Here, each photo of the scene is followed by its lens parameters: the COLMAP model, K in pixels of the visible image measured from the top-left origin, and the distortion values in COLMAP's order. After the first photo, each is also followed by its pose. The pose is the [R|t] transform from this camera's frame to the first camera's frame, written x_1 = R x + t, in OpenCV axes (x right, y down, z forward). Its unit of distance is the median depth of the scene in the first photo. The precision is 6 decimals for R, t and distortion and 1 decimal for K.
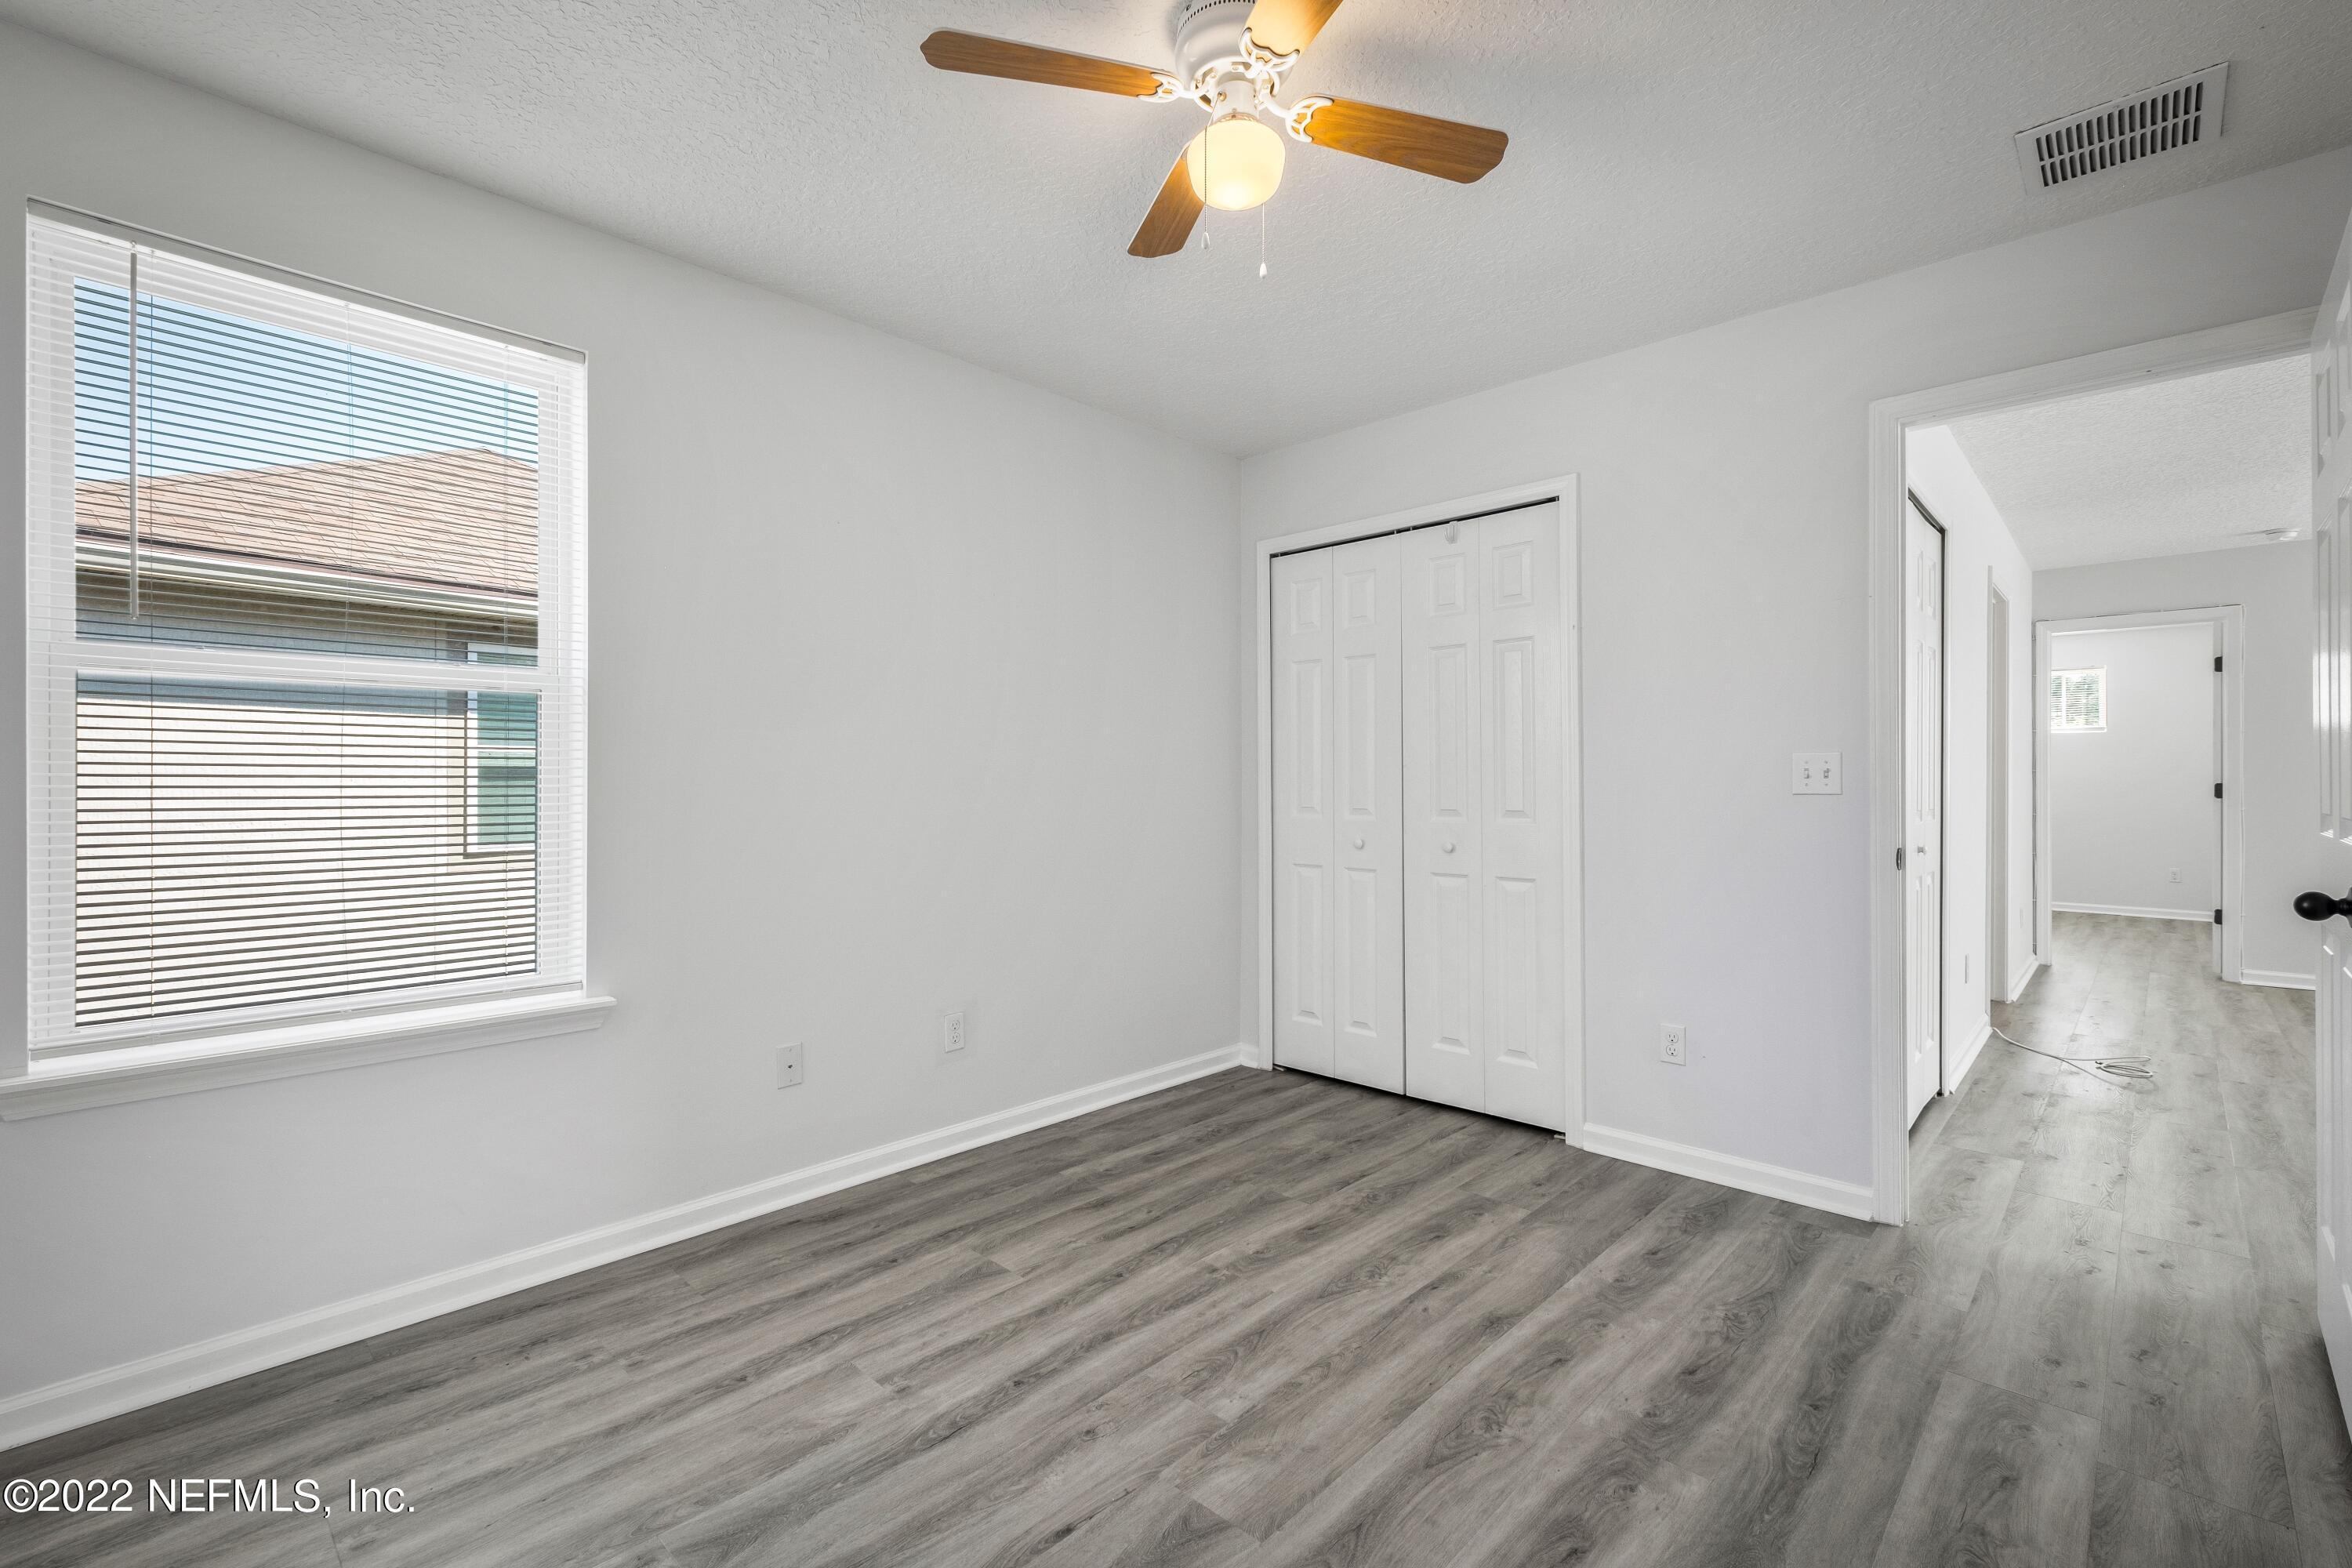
lens RADIAL K [[1026.0, 0, 1168.0], [0, 1026.0, 786.3], [0, 0, 1]] dist [0.002285, -0.001655]
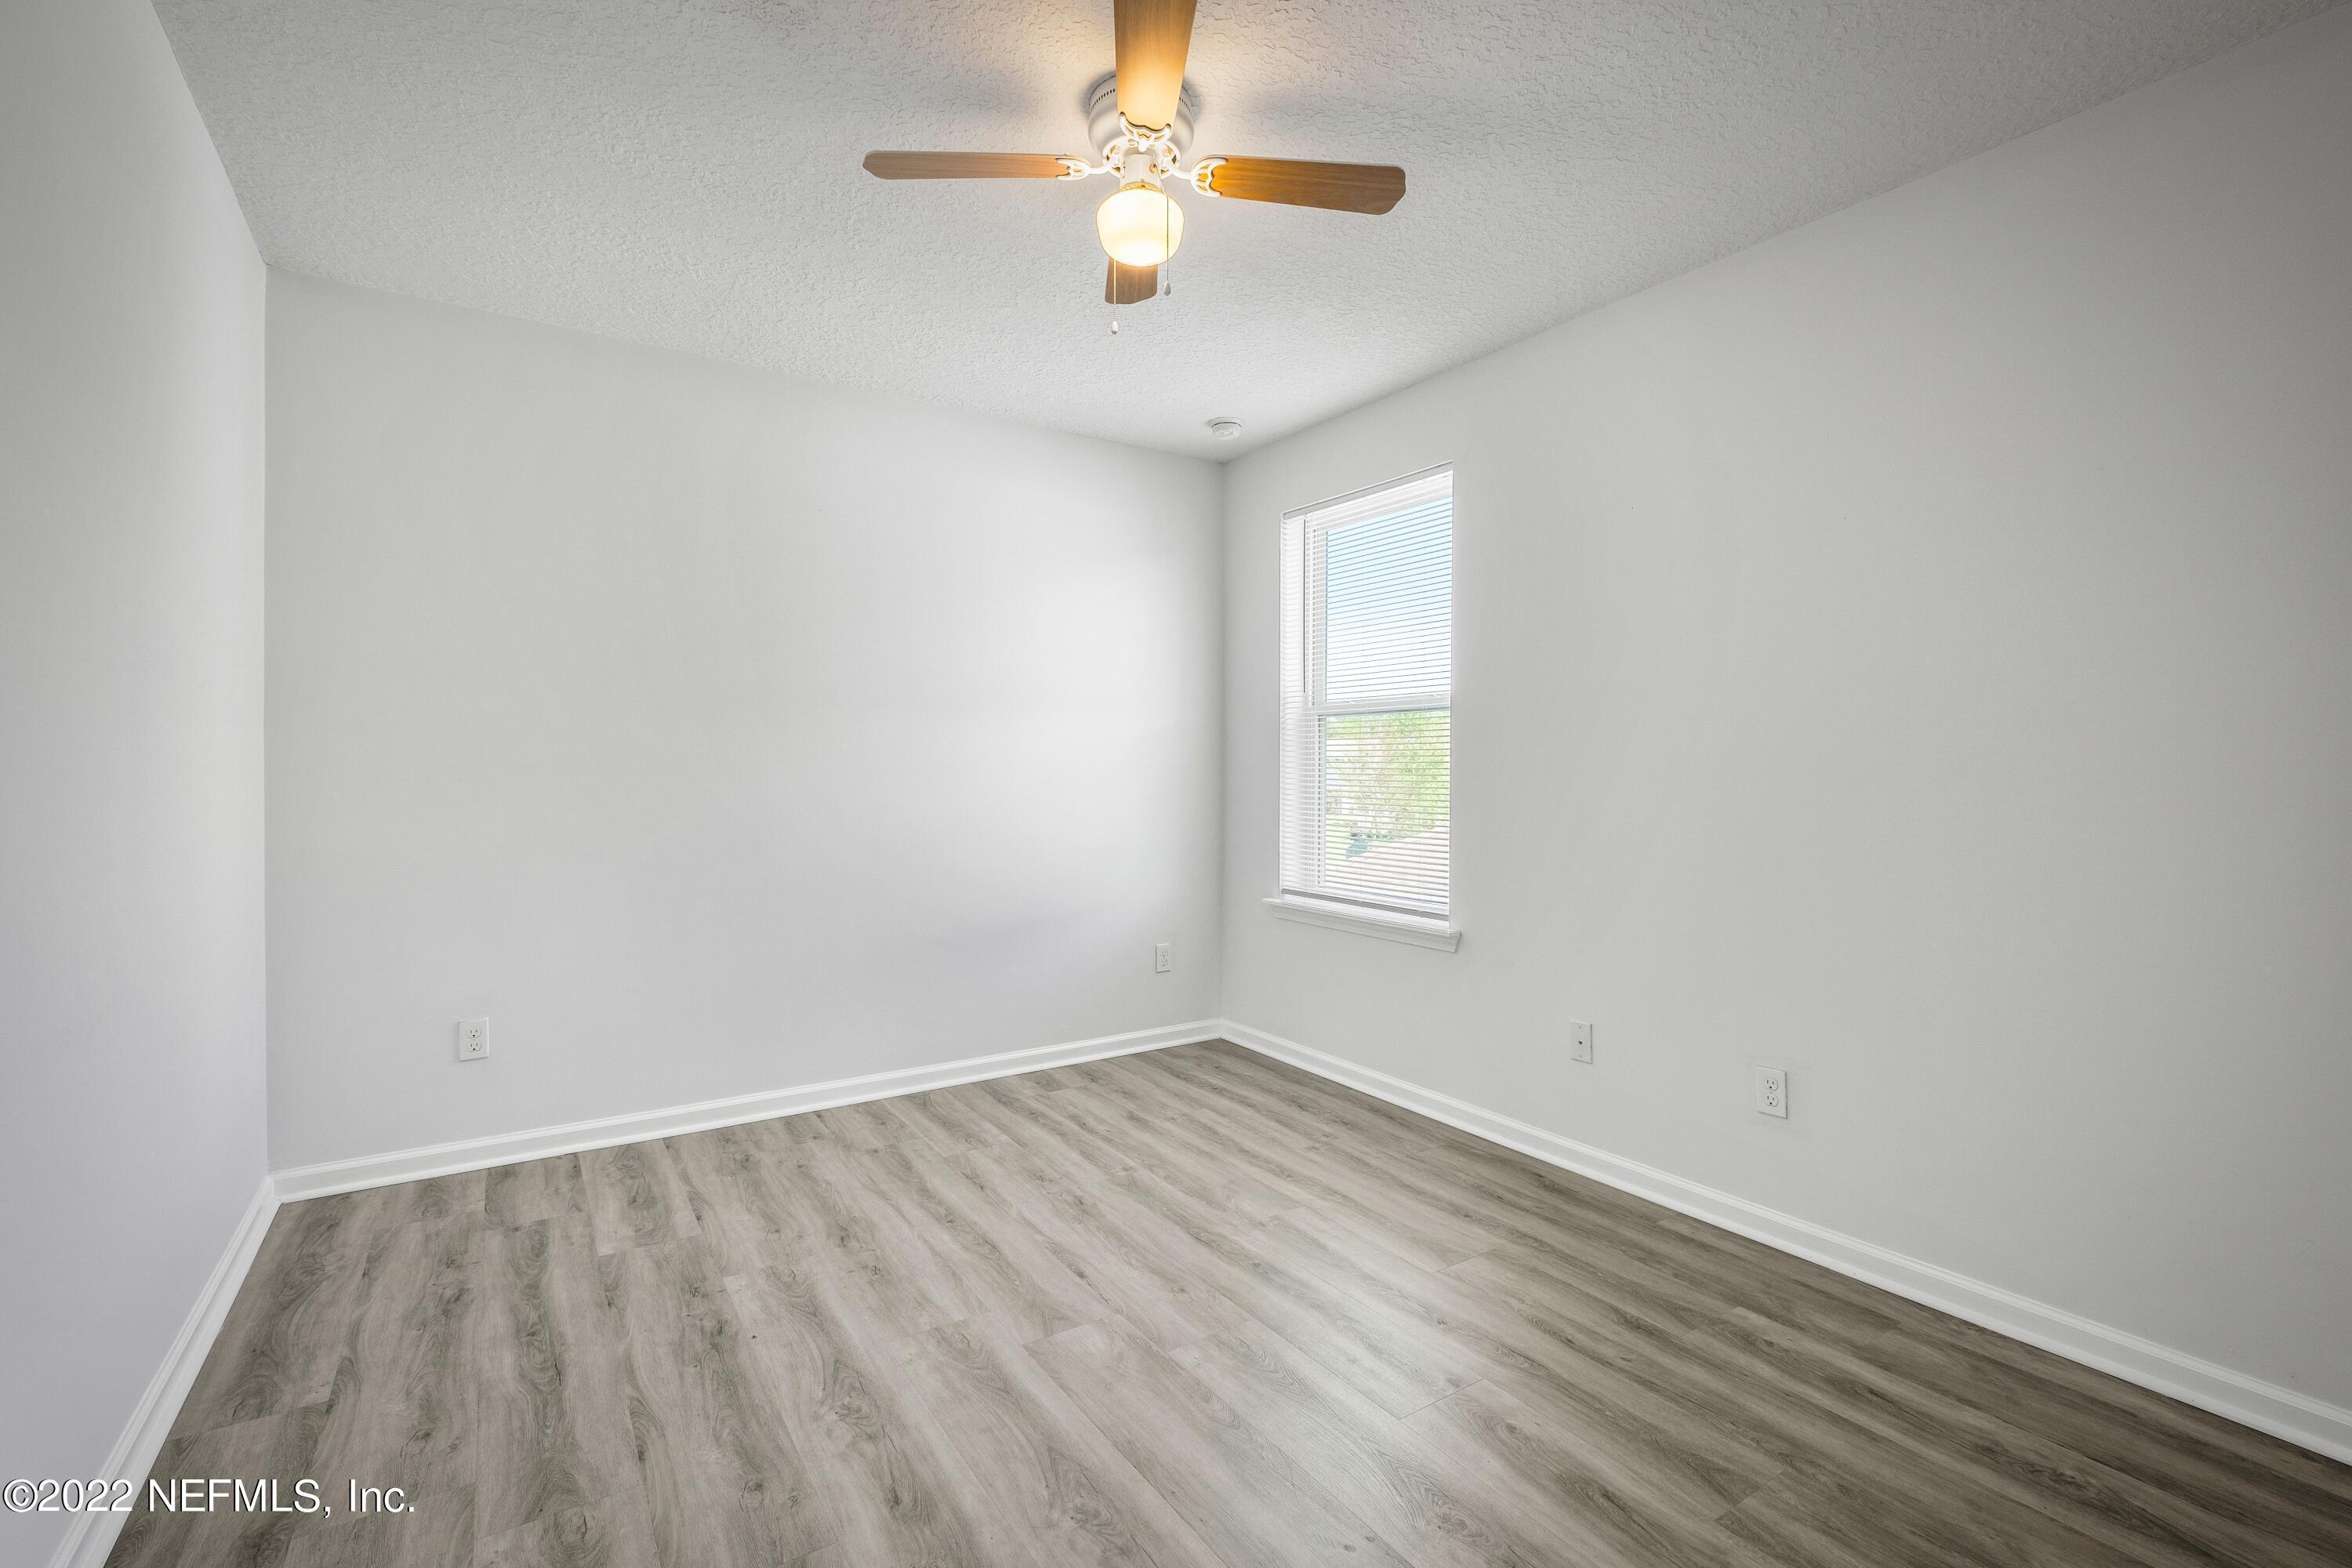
lens RADIAL K [[1026.0, 0, 1163.6], [0, 1026.0, 769.0], [0, 0, 1]] dist [0.002285, -0.001655]
pose [[-0.222532, 0.000721, -0.974925, 1.043222], [-0.012419, 0.999916, 0.003574, -0.000355], [0.974846, 0.012903, -0.222505, 1.150383]]
